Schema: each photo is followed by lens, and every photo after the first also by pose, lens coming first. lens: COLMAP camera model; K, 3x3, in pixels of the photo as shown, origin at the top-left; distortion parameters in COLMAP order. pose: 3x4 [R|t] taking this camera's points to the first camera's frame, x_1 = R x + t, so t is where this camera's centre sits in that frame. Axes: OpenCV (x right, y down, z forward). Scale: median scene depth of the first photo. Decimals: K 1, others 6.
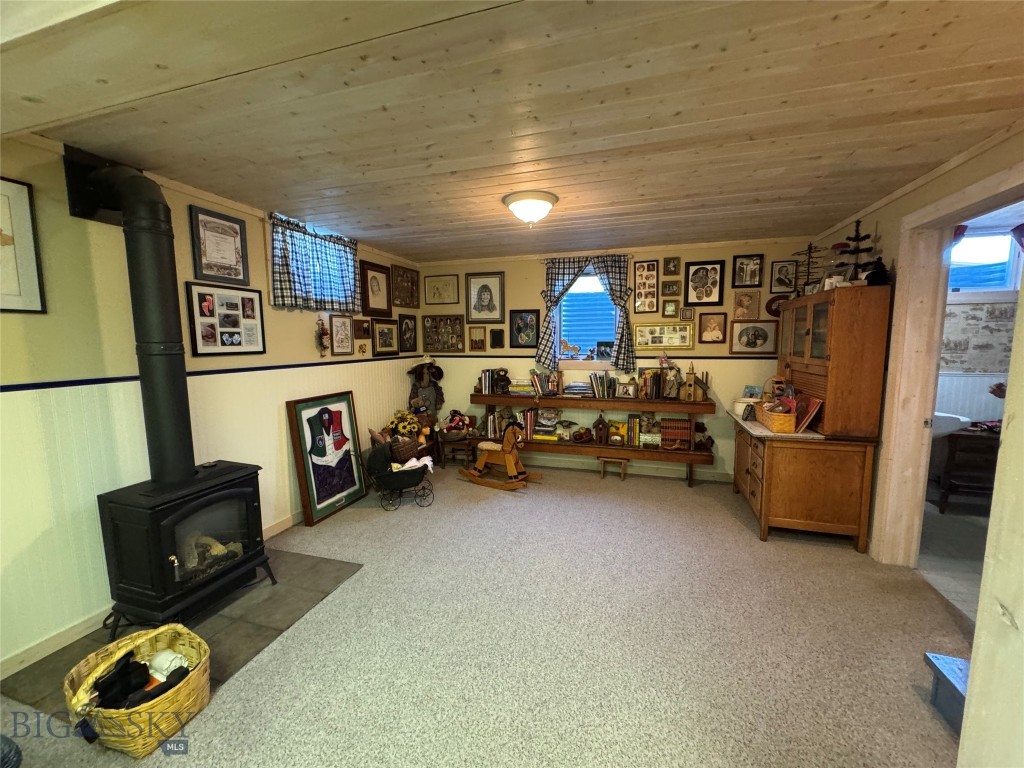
lens RADIAL K [[407.8, 0, 515.9], [0, 407.8, 383.6], [0, 0, 1]] dist [-0.003315, 0.000846]
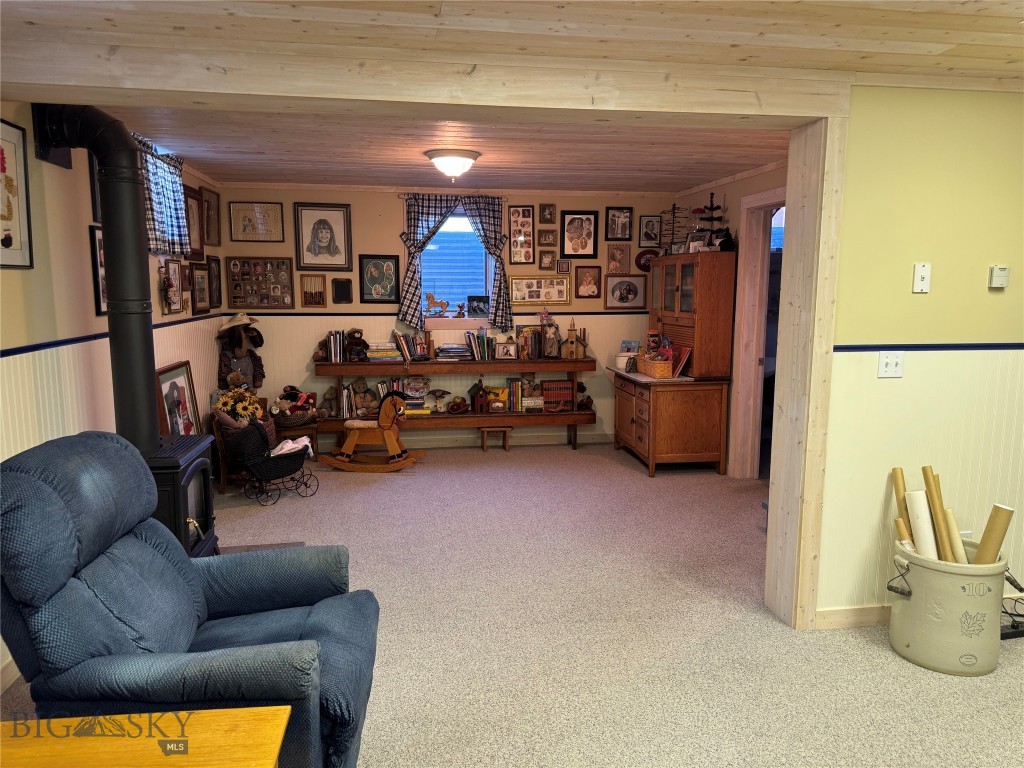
lens RADIAL K [[712.8, 0, 509.4], [0, 712.8, 382.9], [0, 0, 1]] dist [0.074954, -0.055017]
pose [[0.900230, -0.051785, 0.432323, -0.419323], [0.039427, 0.998518, 0.037508, 0.029635], [-0.433625, -0.016721, 0.900938, -0.429220]]
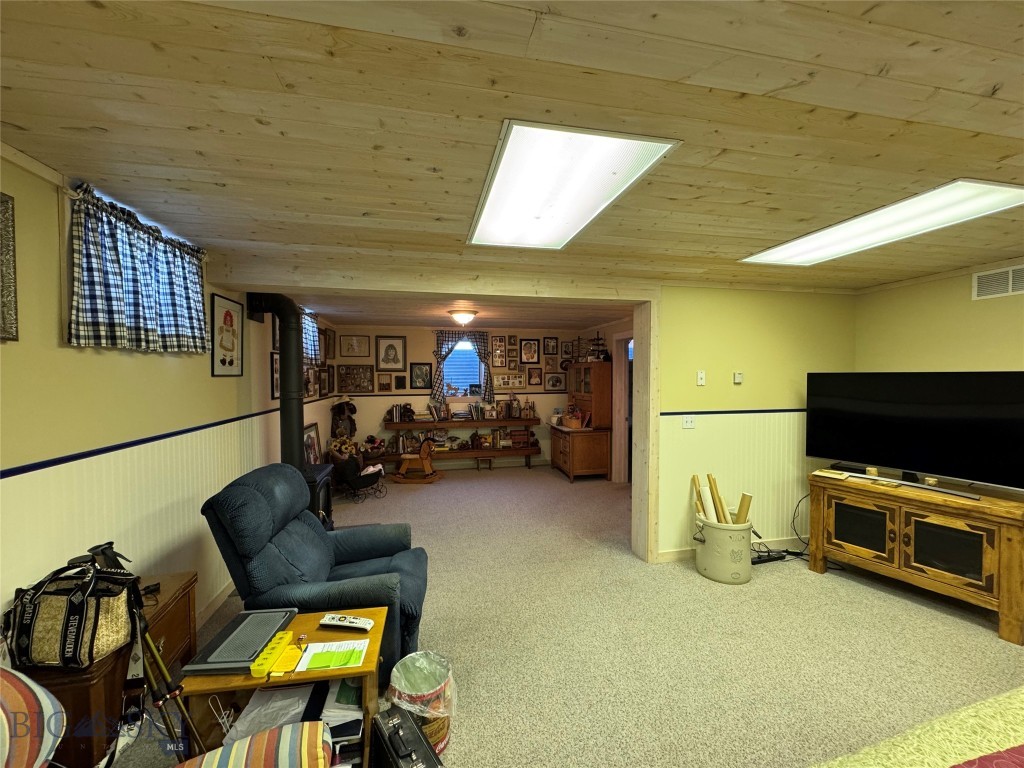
lens RADIAL K [[407.8, 0, 513.4], [0, 407.8, 385.4], [0, 0, 1]] dist [-0.003315, 0.000846]
pose [[0.873073, -0.009893, 0.487489, -0.461404], [0.049506, 0.996426, -0.068441, 0.018235], [-0.485070, 0.083888, 0.870442, -0.488352]]
